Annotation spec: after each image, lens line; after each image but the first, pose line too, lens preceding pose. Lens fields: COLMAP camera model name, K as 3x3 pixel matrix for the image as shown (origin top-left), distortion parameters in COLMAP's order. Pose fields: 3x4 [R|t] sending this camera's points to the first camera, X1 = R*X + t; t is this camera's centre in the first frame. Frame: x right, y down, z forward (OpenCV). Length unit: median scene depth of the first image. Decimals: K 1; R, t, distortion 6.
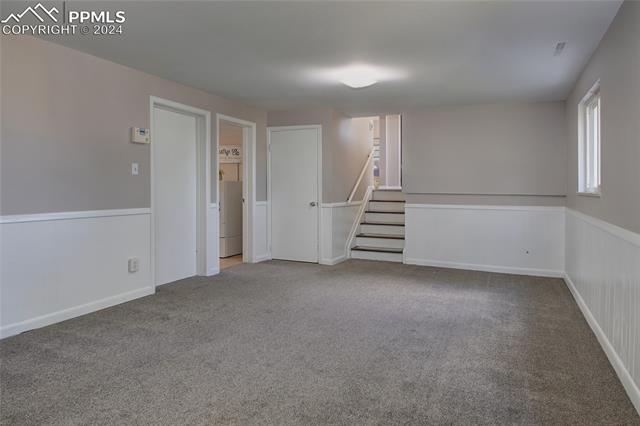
lens RADIAL K [[432.1, 0, 320.0], [0, 432.1, 213.0], [0, 0, 1]] dist [0.001337, 0.000434]
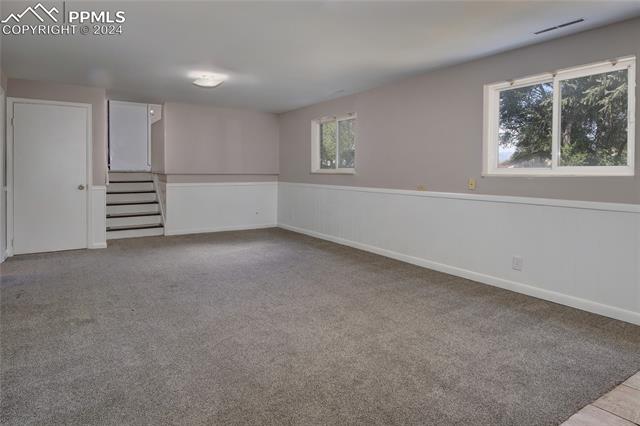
lens RADIAL K [[382.8, 0, 320.0], [0, 382.8, 213.0], [0, 0, 1]] dist [-0.001753, -0.000608]
pose [[0.543362, -0.101552, 0.833333, -0.438598], [0.047786, 0.994788, 0.090069, -0.015199], [-0.838137, -0.009119, 0.545383, 0.105178]]
